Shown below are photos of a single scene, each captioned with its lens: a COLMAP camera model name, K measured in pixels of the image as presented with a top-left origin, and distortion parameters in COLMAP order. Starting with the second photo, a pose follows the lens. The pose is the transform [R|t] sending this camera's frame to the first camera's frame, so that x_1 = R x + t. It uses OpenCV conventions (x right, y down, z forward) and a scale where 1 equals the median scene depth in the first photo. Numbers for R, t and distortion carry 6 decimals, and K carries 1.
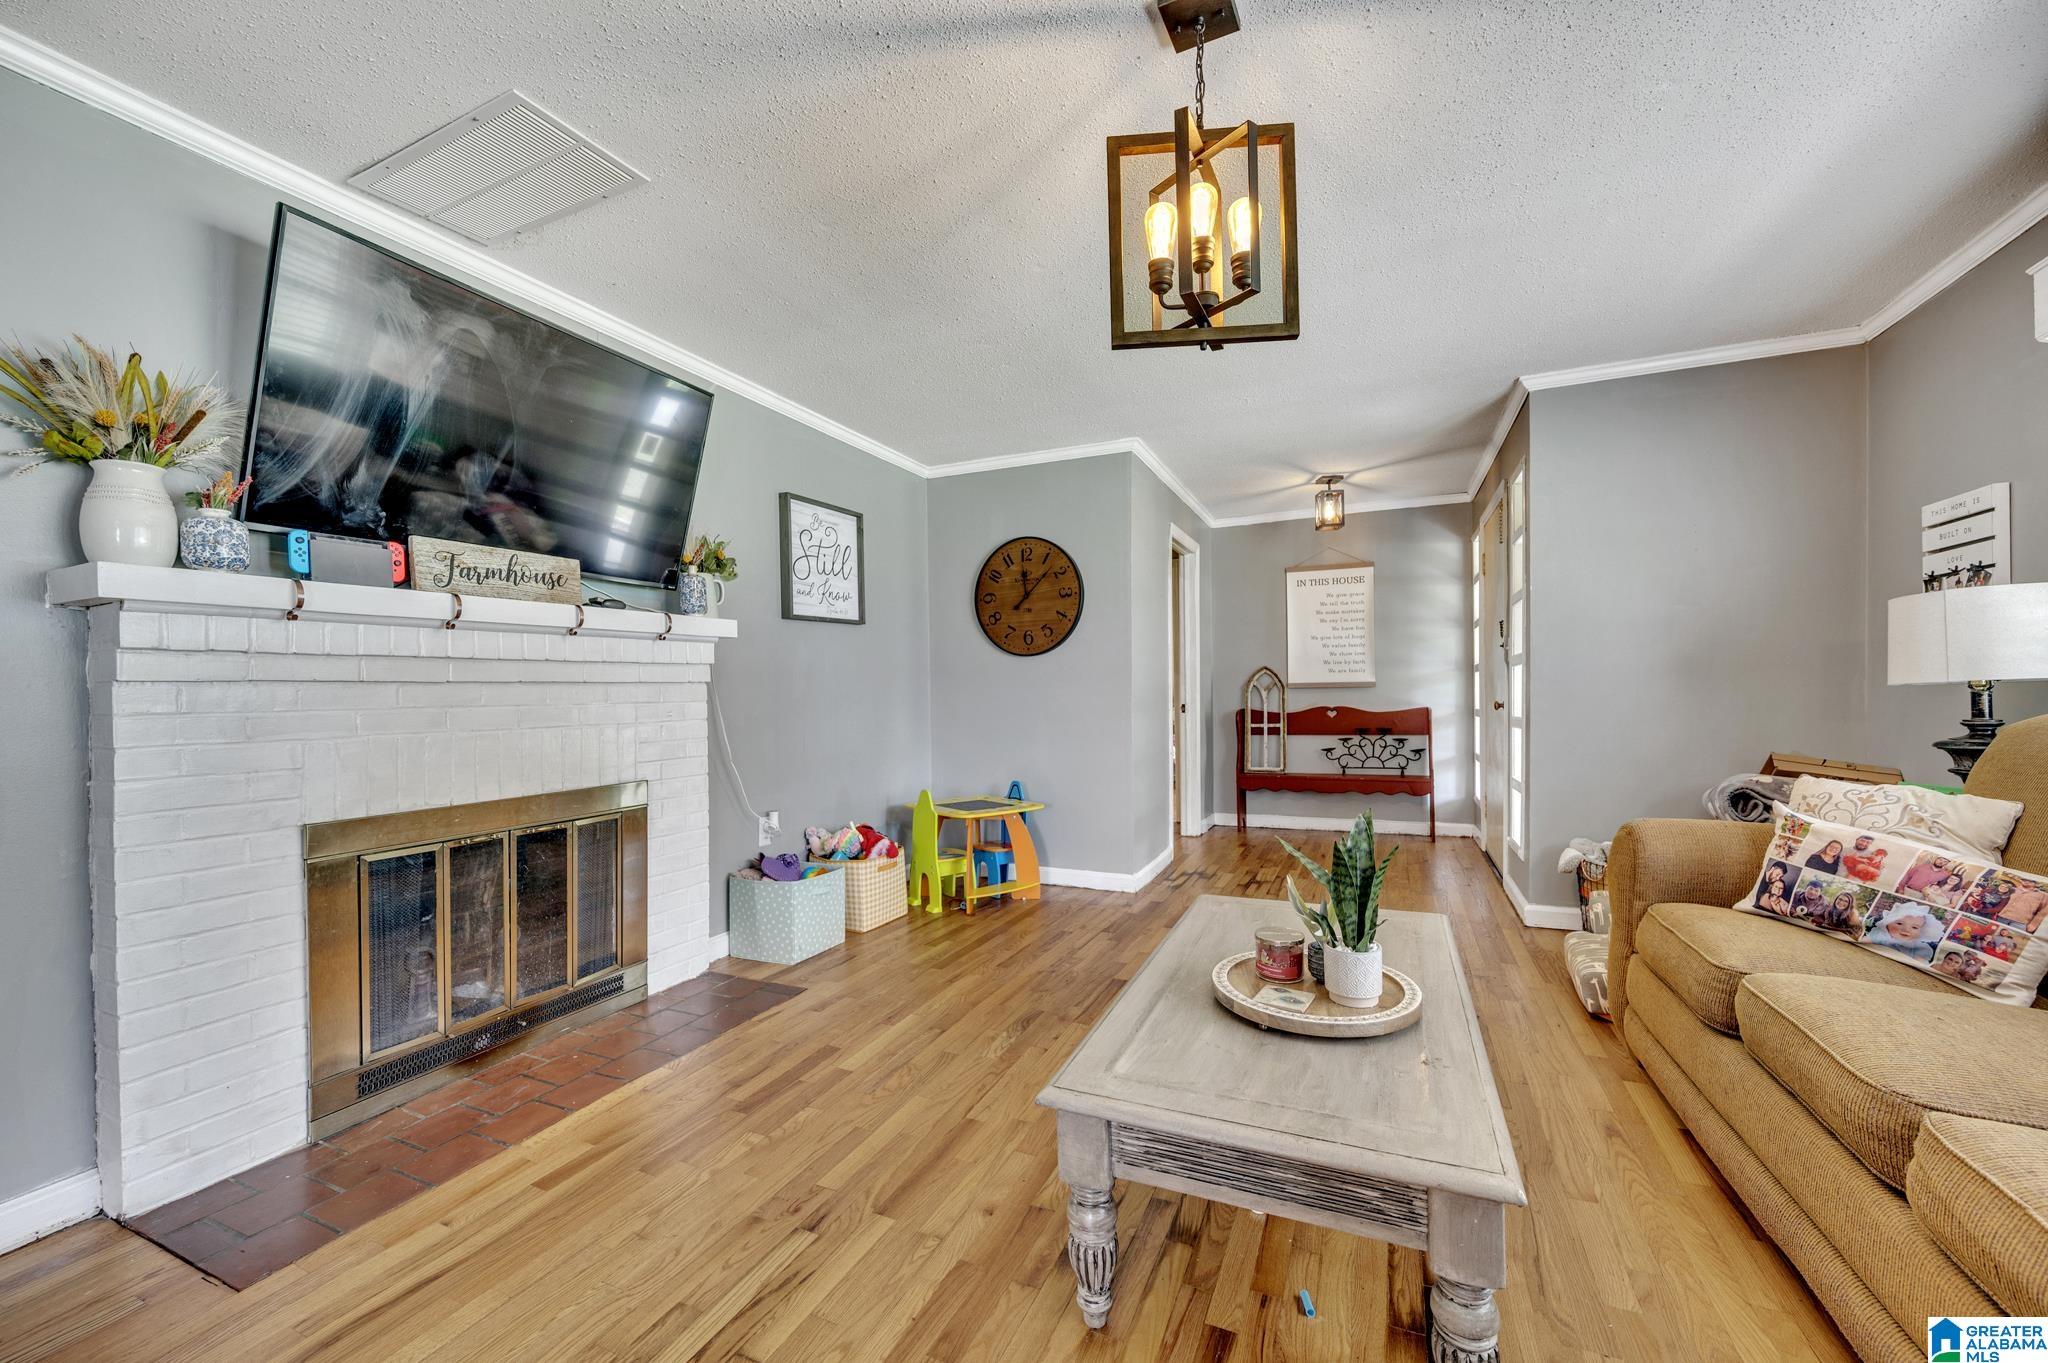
lens RADIAL K [[803.9, 0, 1025.5], [0, 803.9, 689.4], [0, 0, 1]] dist [0.000172, 0.000018]
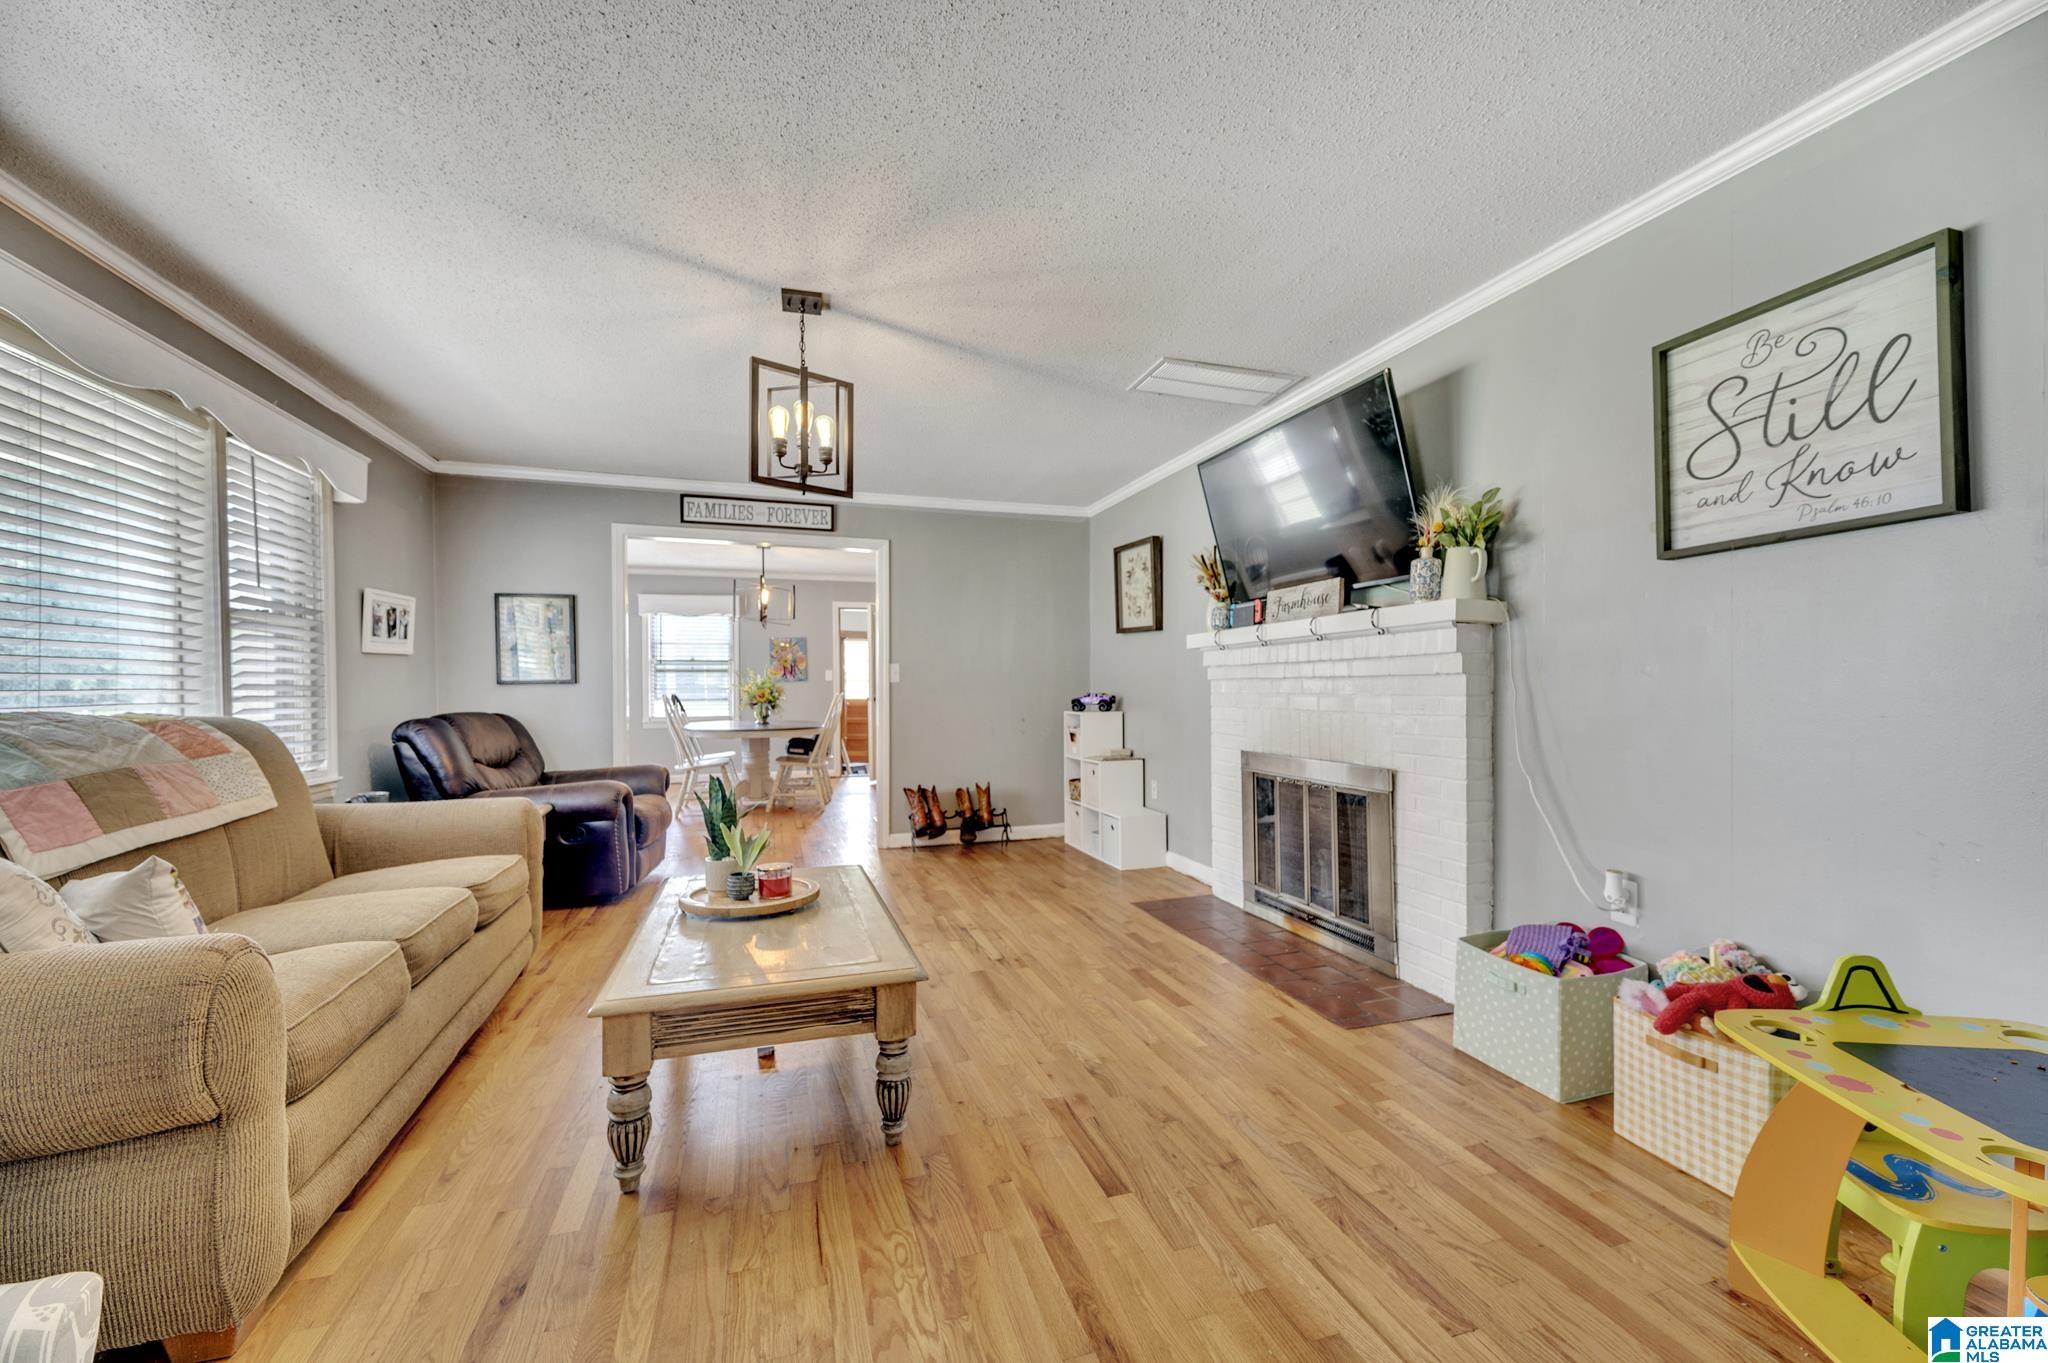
lens RADIAL K [[803.9, 0, 1025.5], [0, 803.9, 689.4], [0, 0, 1]] dist [0.000172, 0.000018]
pose [[-0.742166, 0.025378, -0.669735, 0.574428], [0.021309, 0.999671, 0.014267, -0.015693], [0.669877, -0.003683, -0.742463, 1.447872]]
